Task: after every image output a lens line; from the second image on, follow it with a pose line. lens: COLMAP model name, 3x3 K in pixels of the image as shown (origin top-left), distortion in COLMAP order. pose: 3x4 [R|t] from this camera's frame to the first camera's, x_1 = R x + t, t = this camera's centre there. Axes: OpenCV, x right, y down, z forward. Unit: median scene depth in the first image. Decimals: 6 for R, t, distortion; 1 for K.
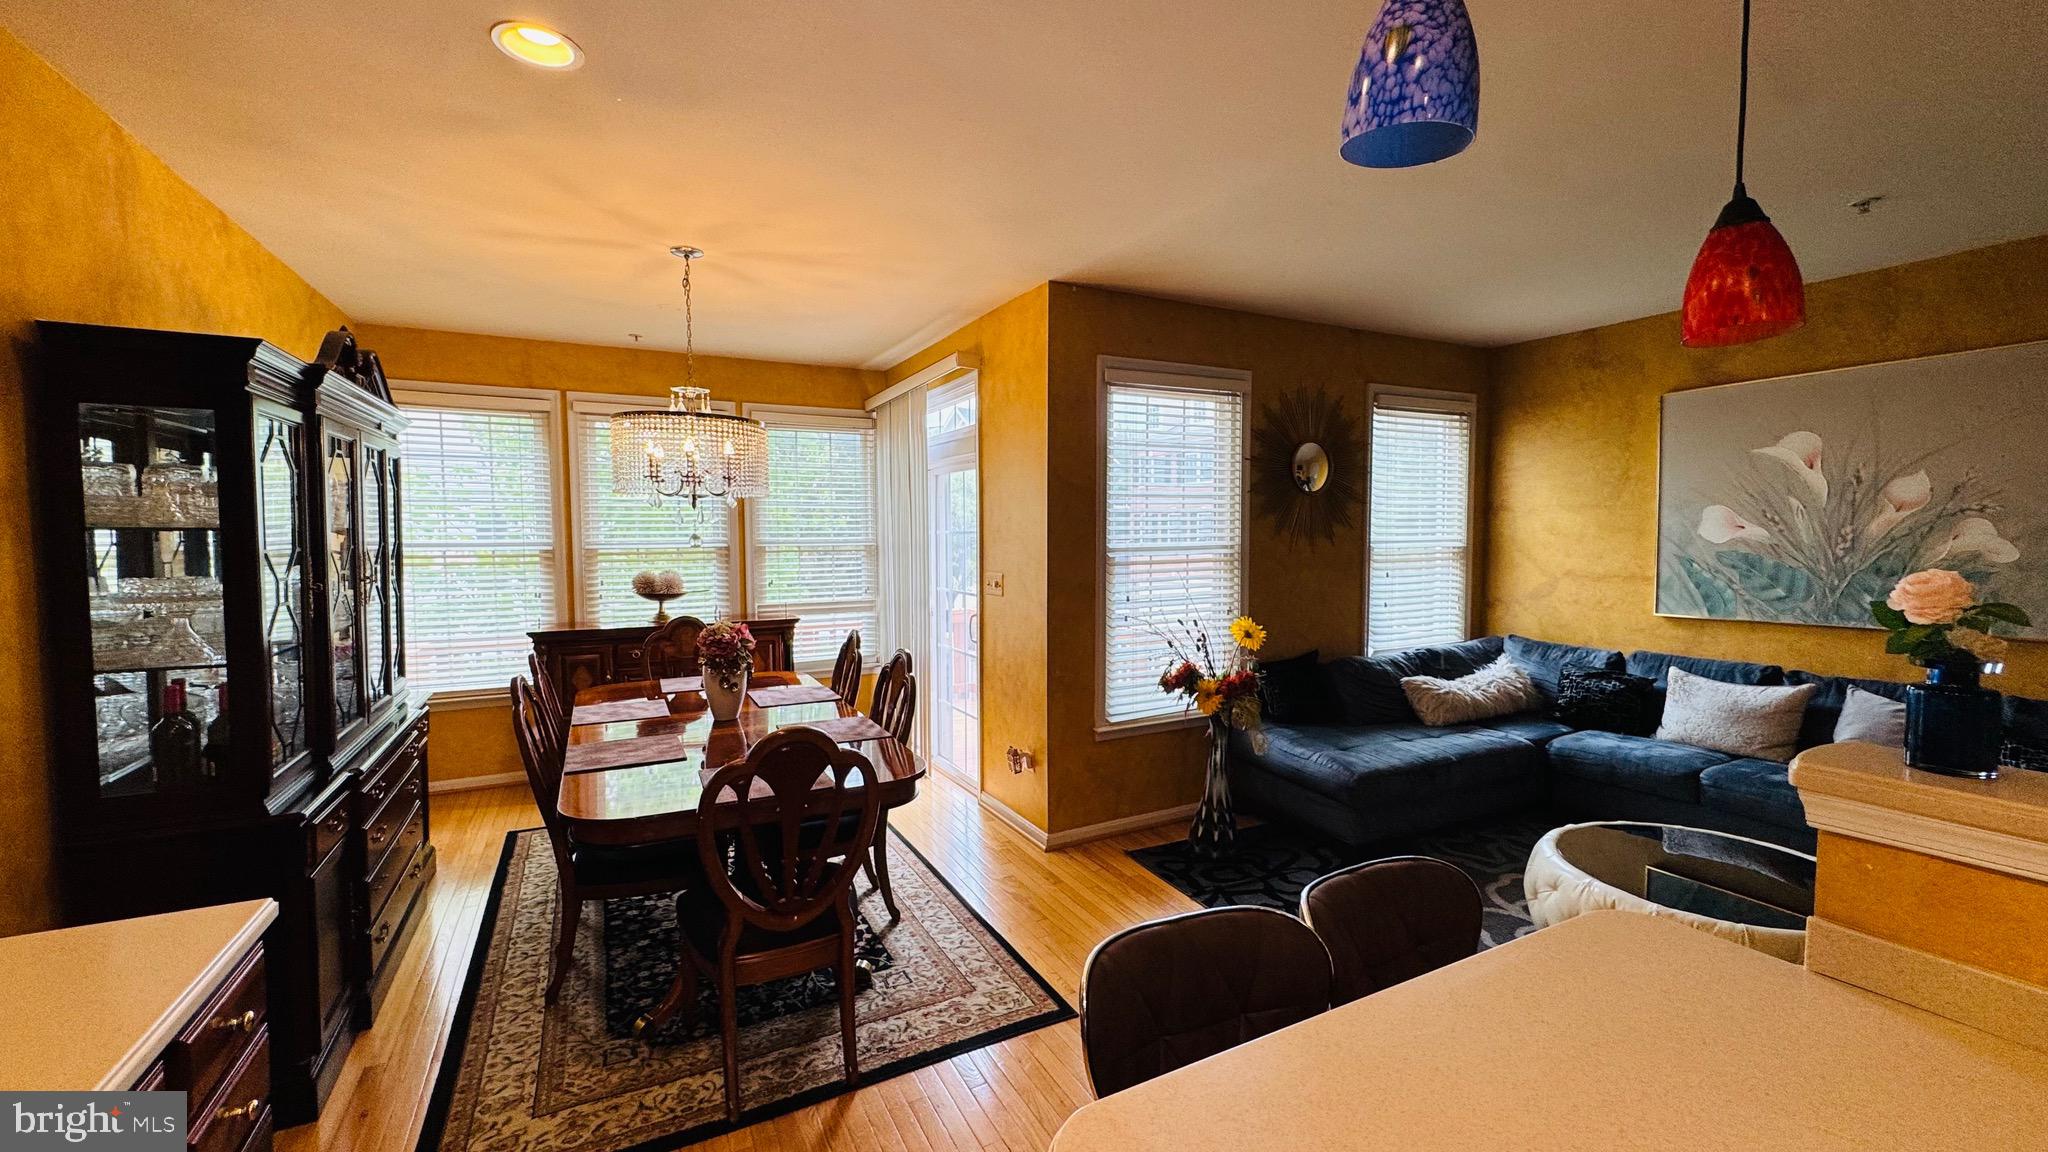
lens RADIAL K [[814.0, 0, 1022.1], [0, 814.0, 573.6], [0, 0, 1]] dist [-0.002929, -0.000821]
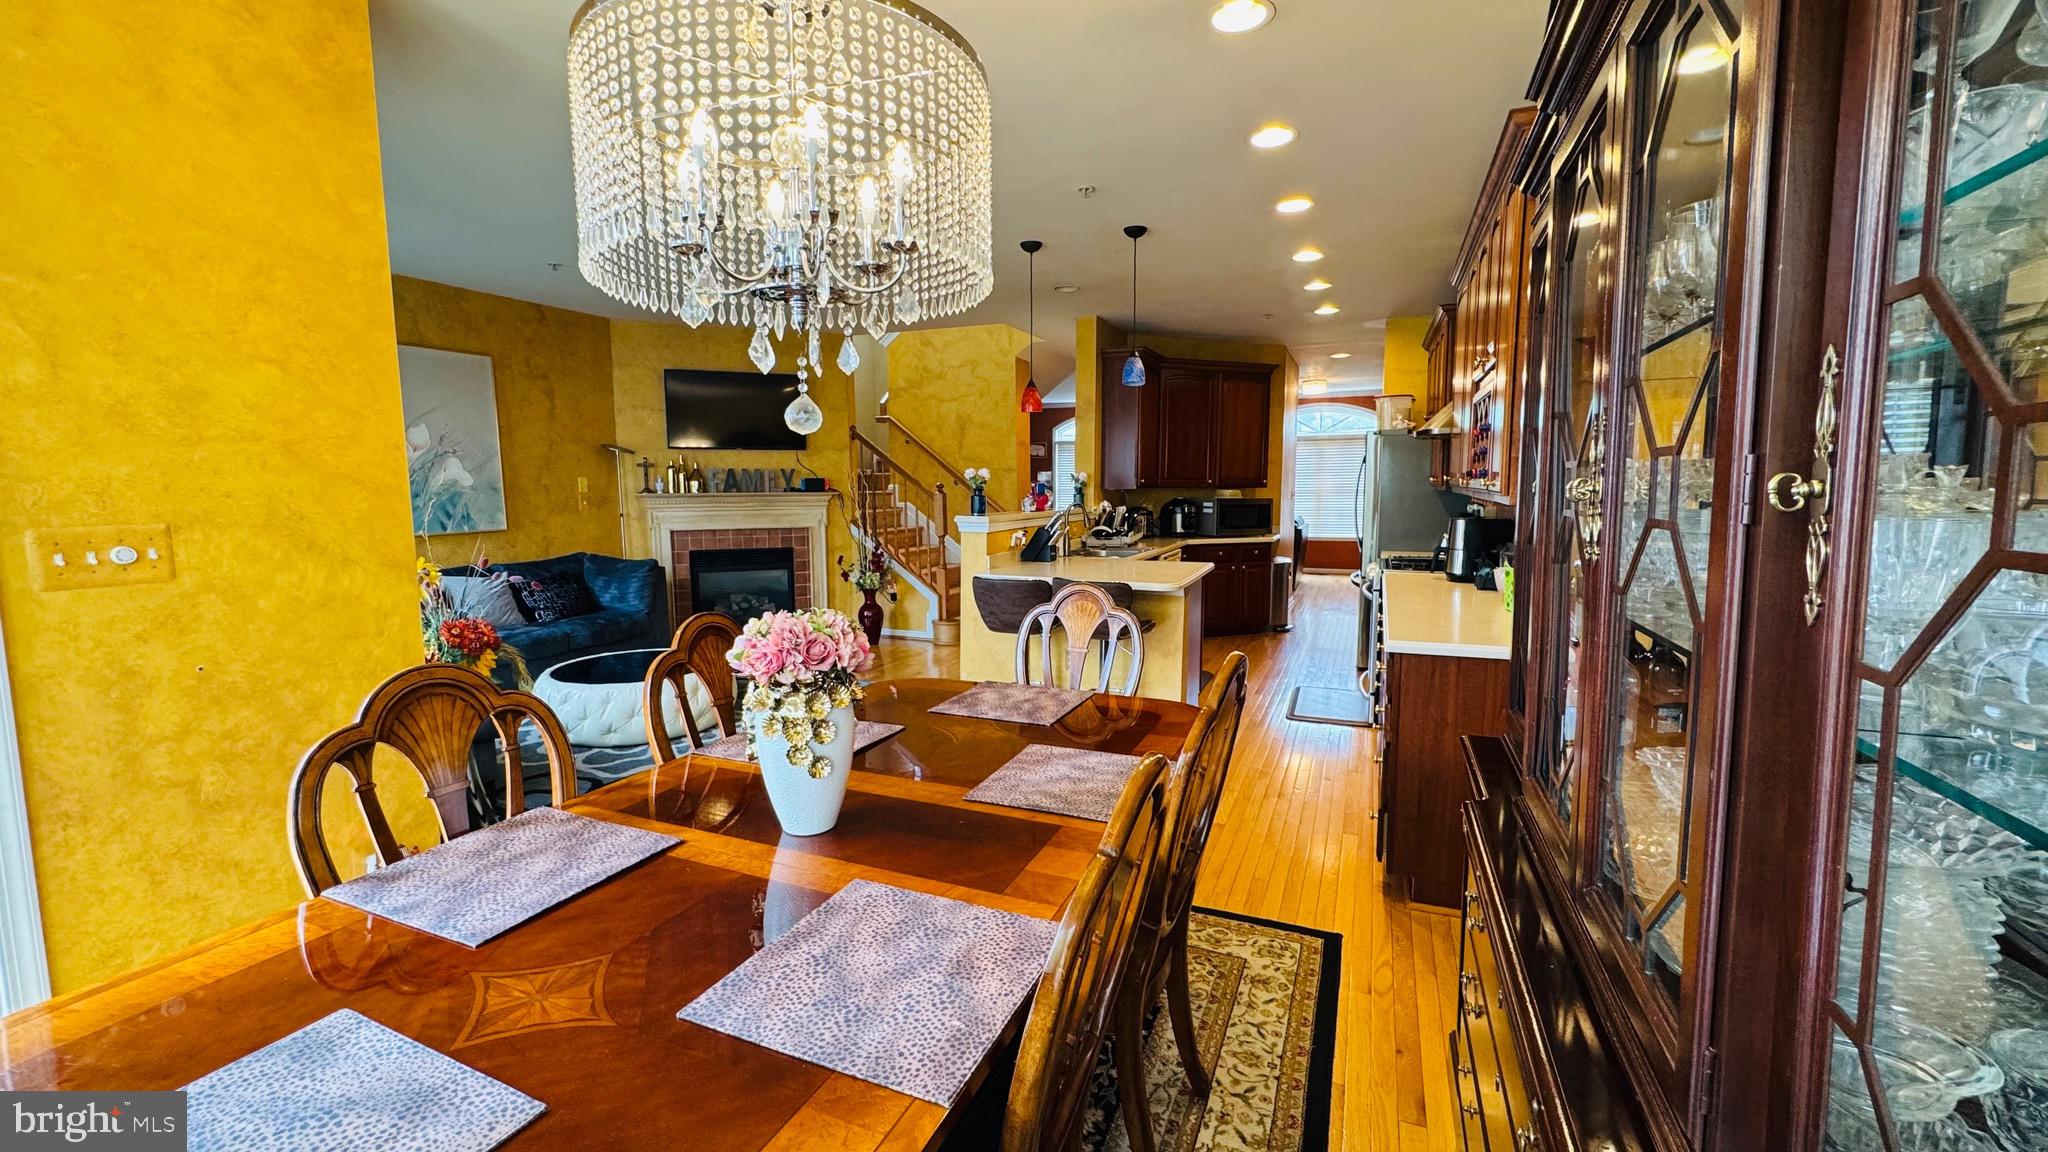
lens RADIAL K [[814.0, 0, 1022.7], [0, 814.0, 575.4], [0, 0, 1]] dist [-0.002929, -0.000821]
pose [[-0.631853, -0.078308, 0.771122, -0.682383], [0.050205, 0.988659, 0.141536, -0.009683], [-0.773461, 0.128144, -0.620756, 1.035119]]
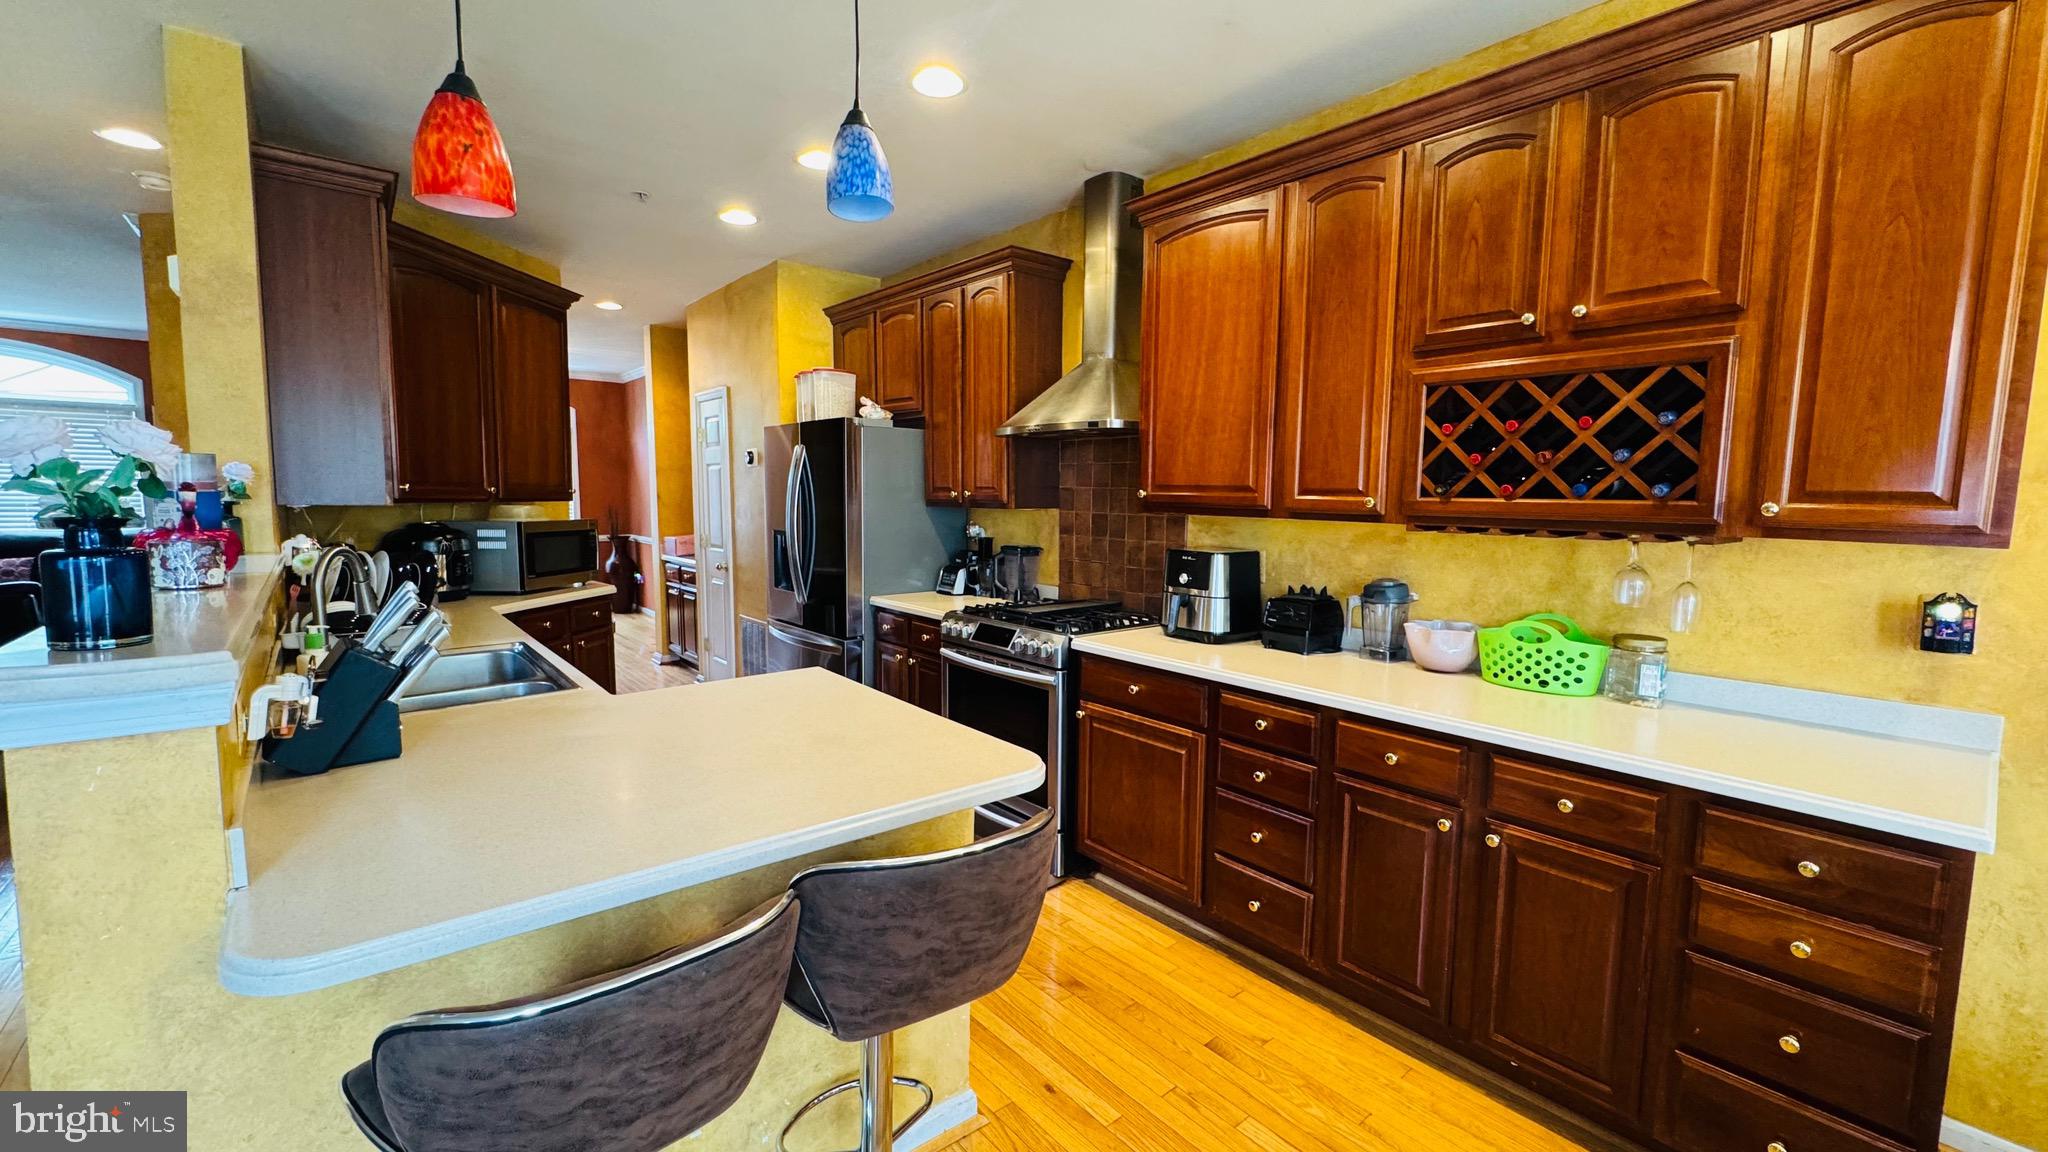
lens RADIAL K [[814.0, 0, 1027.8], [0, 814.0, 570.4], [0, 0, 1]] dist [-0.002929, -0.000821]
pose [[-0.975248, 0.017056, -0.220455, 0.112784], [-0.015599, 0.989229, 0.145540, 0.006926], [0.220563, 0.145377, -0.964478, 0.602966]]
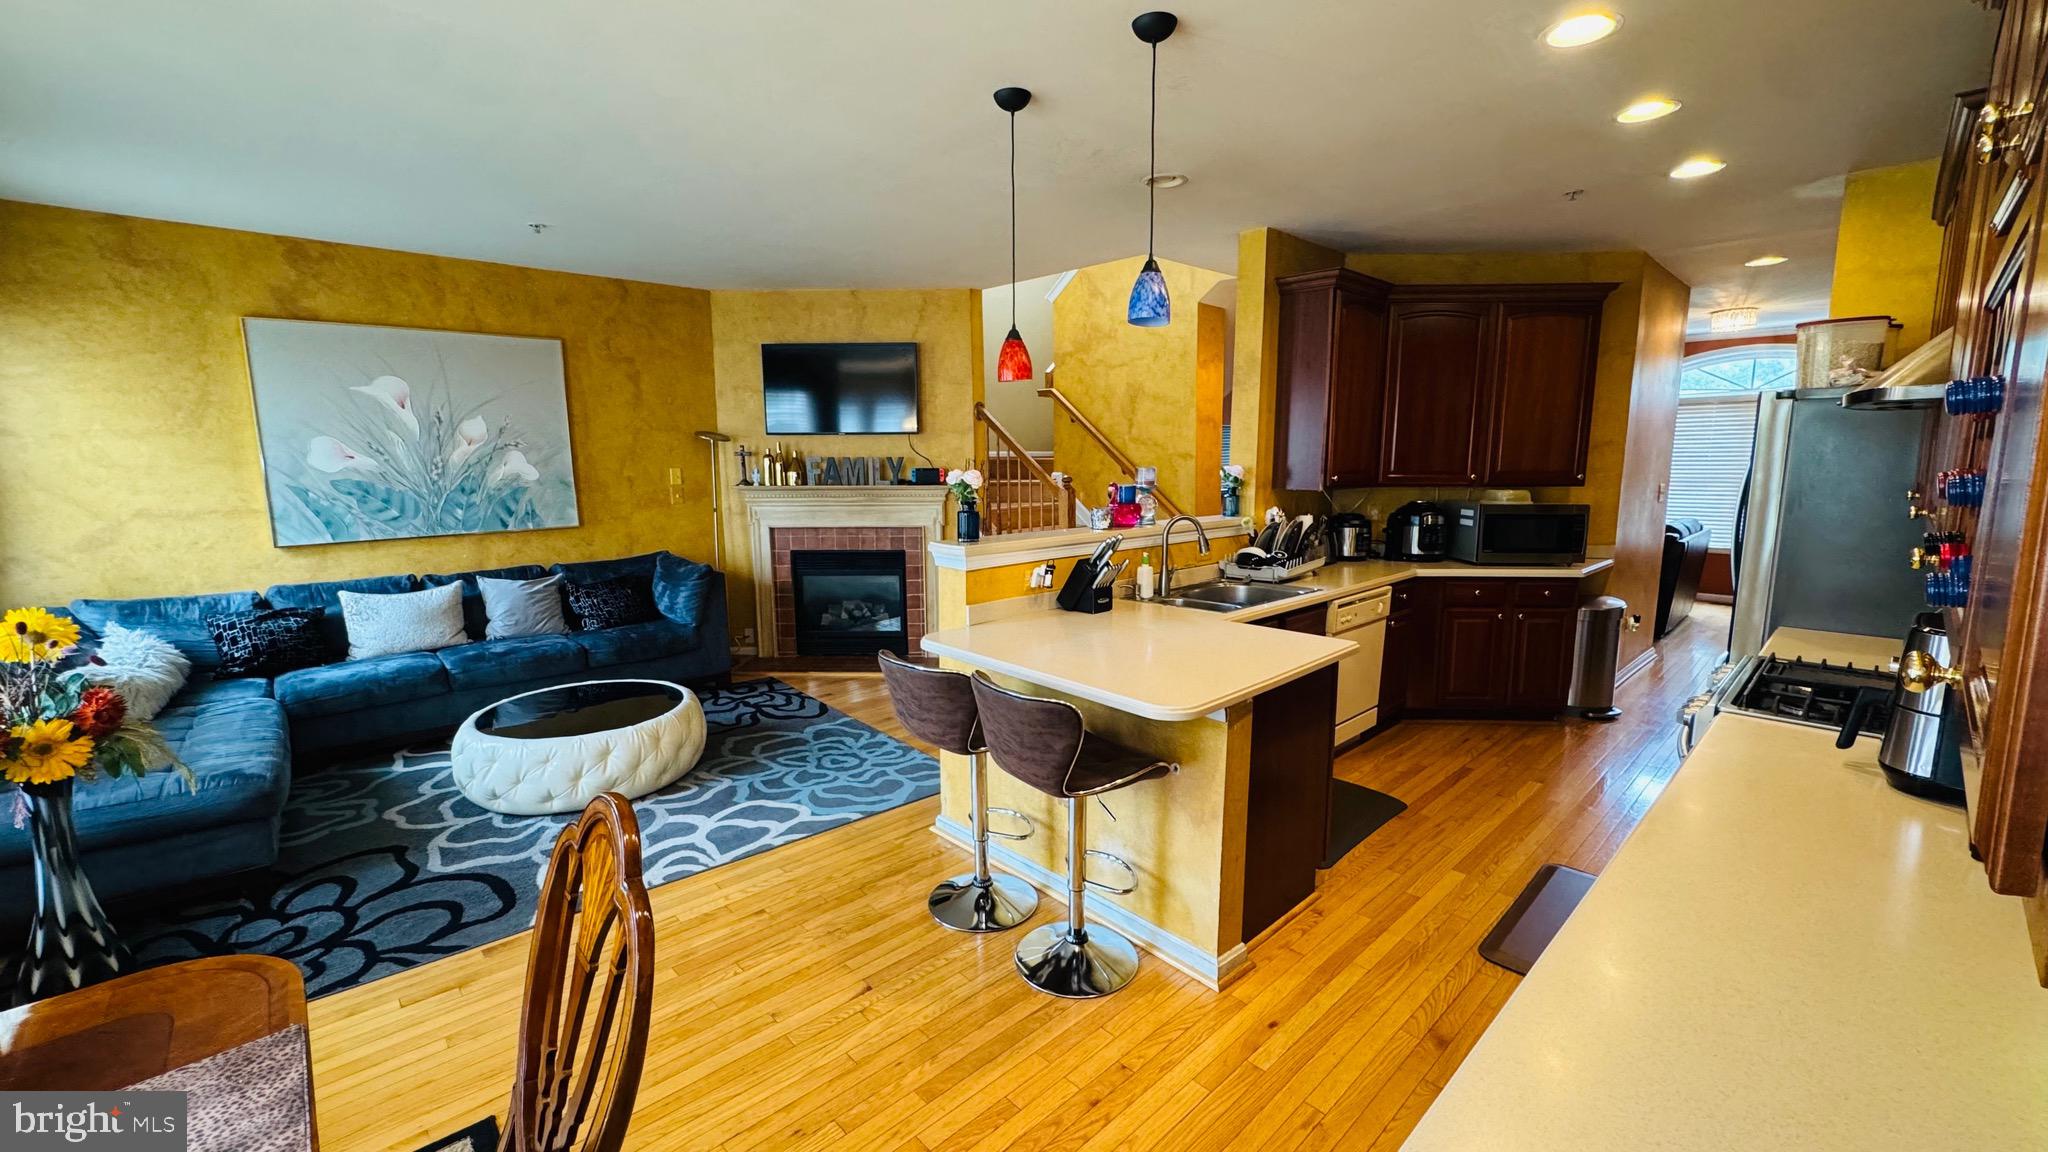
lens RADIAL K [[814.0, 0, 1024.5], [0, 814.0, 575.5], [0, 0, 1]] dist [-0.002929, -0.000821]
pose [[-0.268222, -0.134495, 0.953922, -0.471325], [0.058402, 0.986115, 0.155455, -0.018192], [-0.961585, 0.097407, -0.256643, 0.453286]]
